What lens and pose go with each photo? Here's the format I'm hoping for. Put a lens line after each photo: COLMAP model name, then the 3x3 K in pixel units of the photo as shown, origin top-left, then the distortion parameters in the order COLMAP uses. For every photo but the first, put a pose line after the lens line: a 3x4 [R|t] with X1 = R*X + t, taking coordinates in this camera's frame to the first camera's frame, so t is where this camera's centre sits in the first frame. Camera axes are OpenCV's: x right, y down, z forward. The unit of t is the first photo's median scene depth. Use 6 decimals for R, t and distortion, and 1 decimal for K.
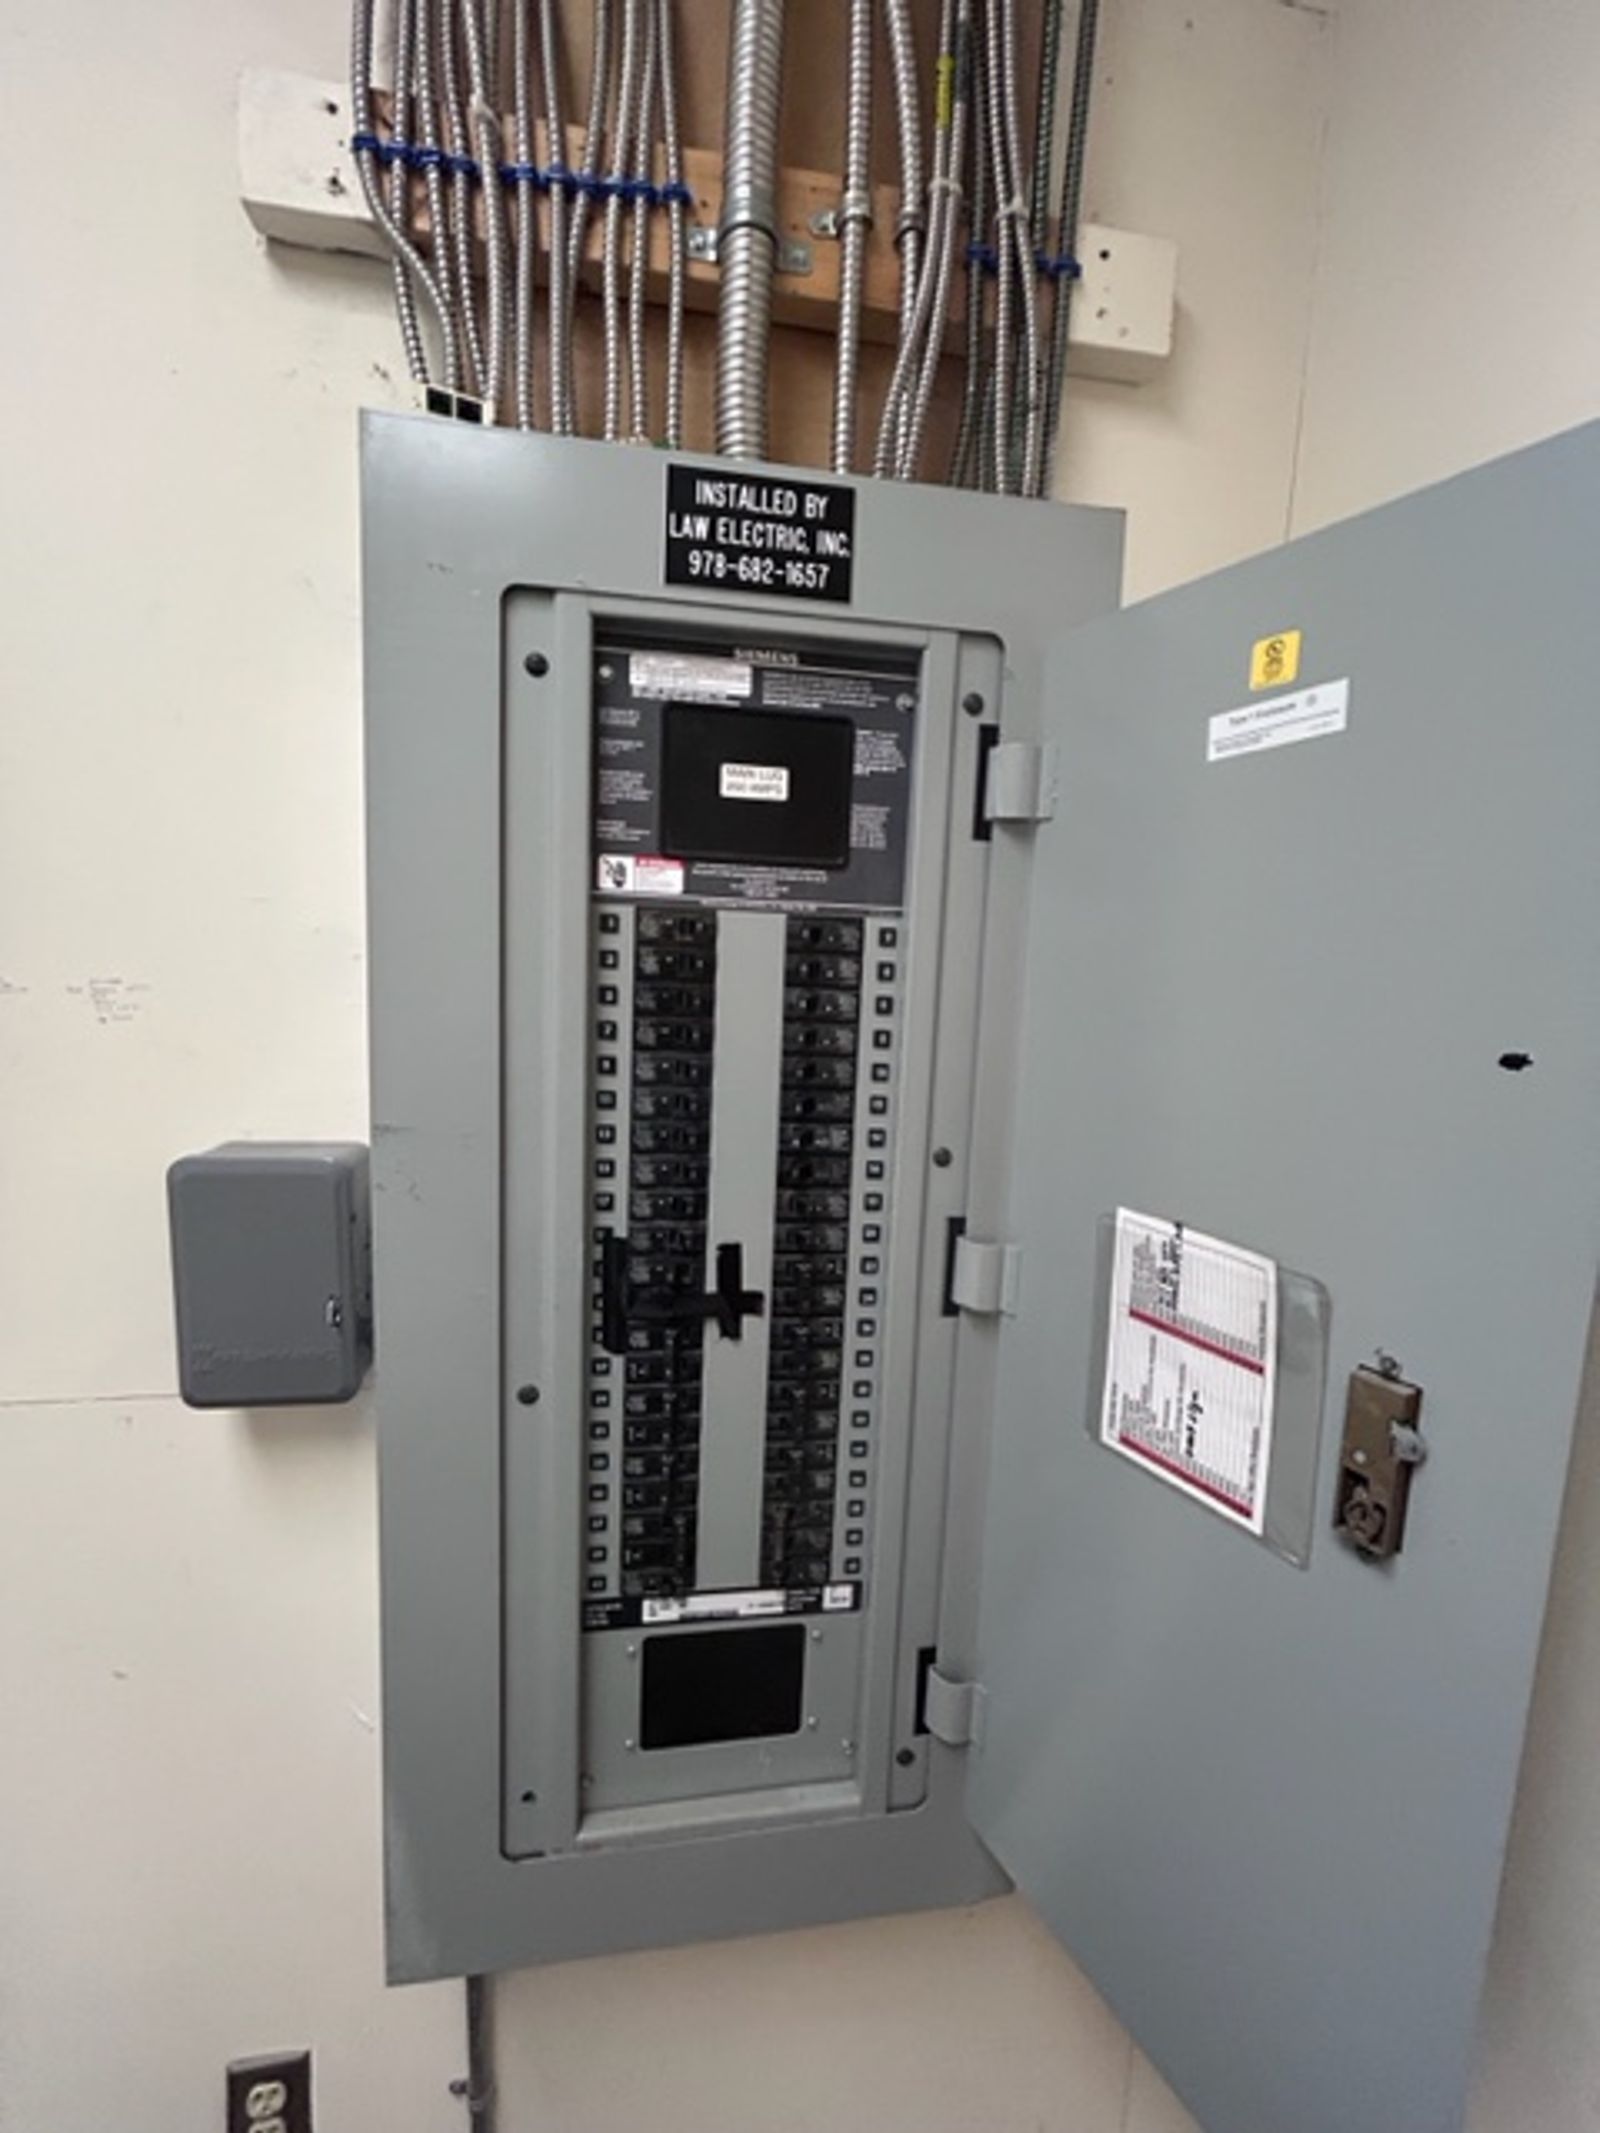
lens RADIAL K [[846.7, 0, 800.0], [0, 846.7, 1066.5], [0, 0, 1]] dist [0.013538, 0.000064]
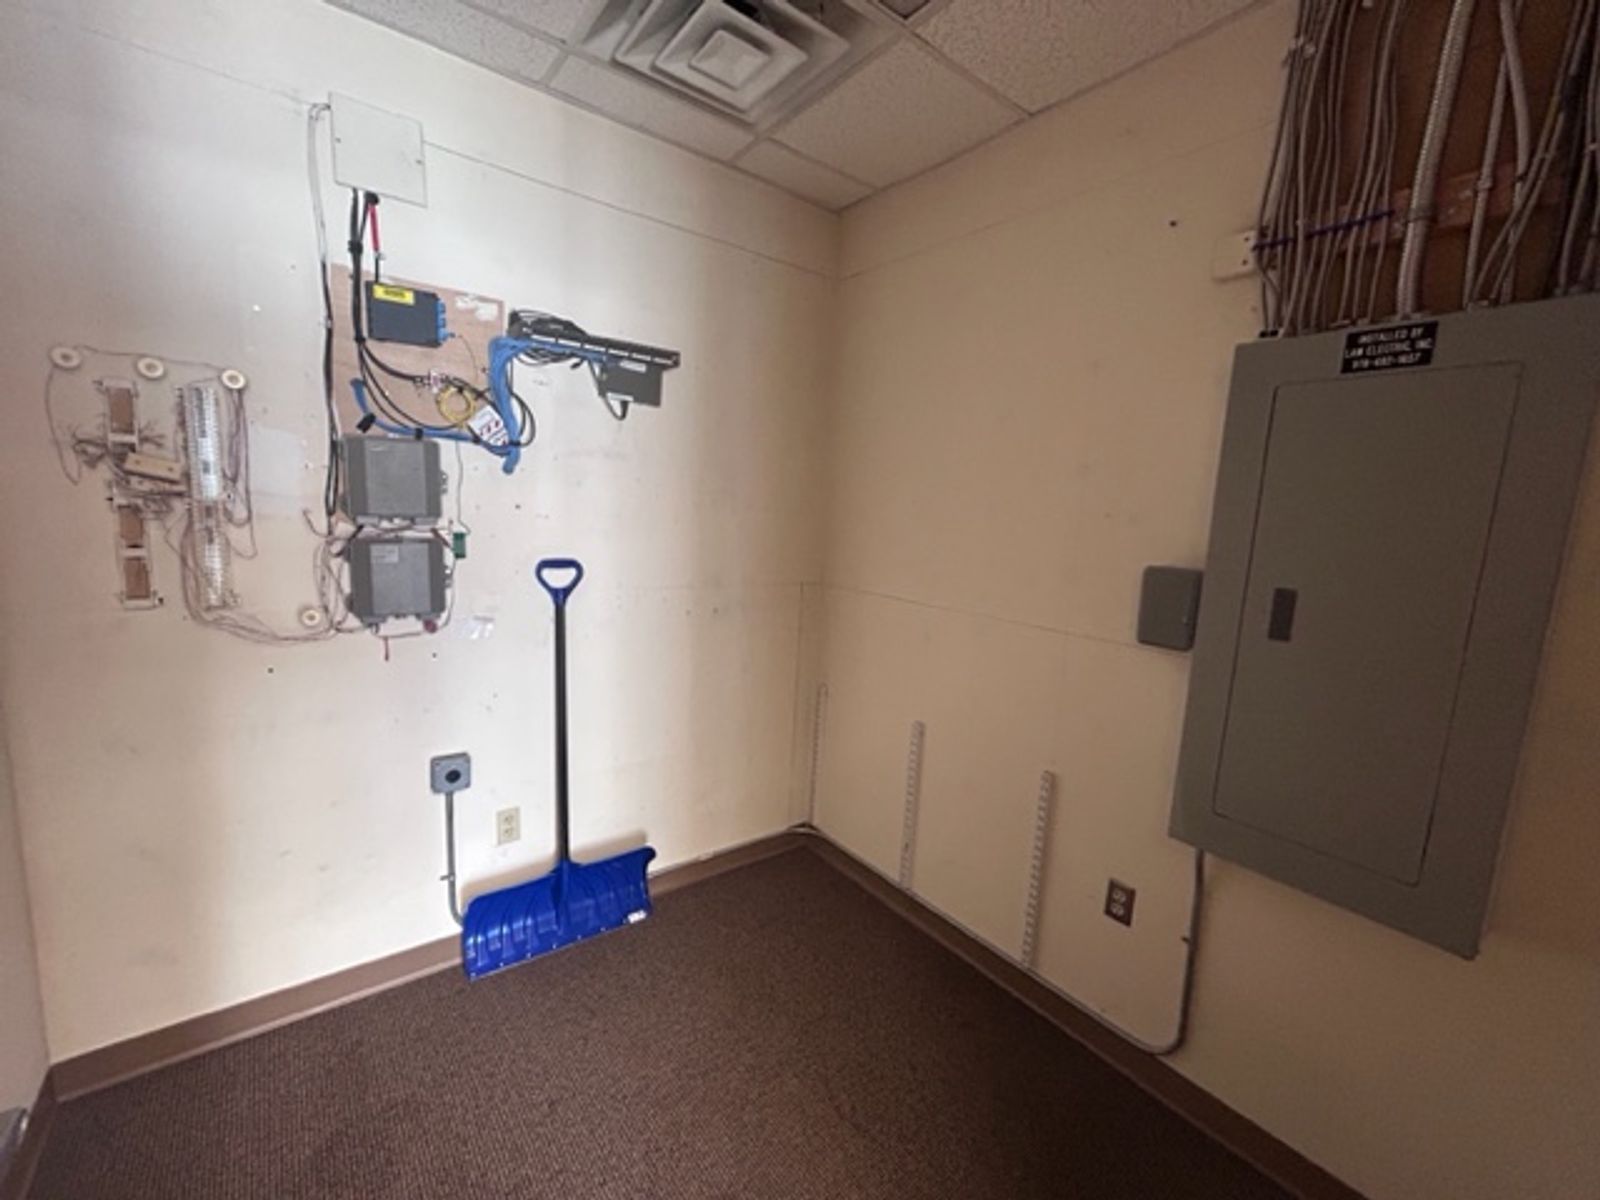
lens RADIAL K [[645.3, 0, 800.0], [0, 645.3, 600.0], [0, 0, 1]] dist [-0.000796, 0.000027]
pose [[0.484253, 0.106657, -0.868403, 0.910309], [-0.132498, 0.990034, 0.047710, 0.320665], [0.864837, 0.091958, 0.493559, -1.554175]]
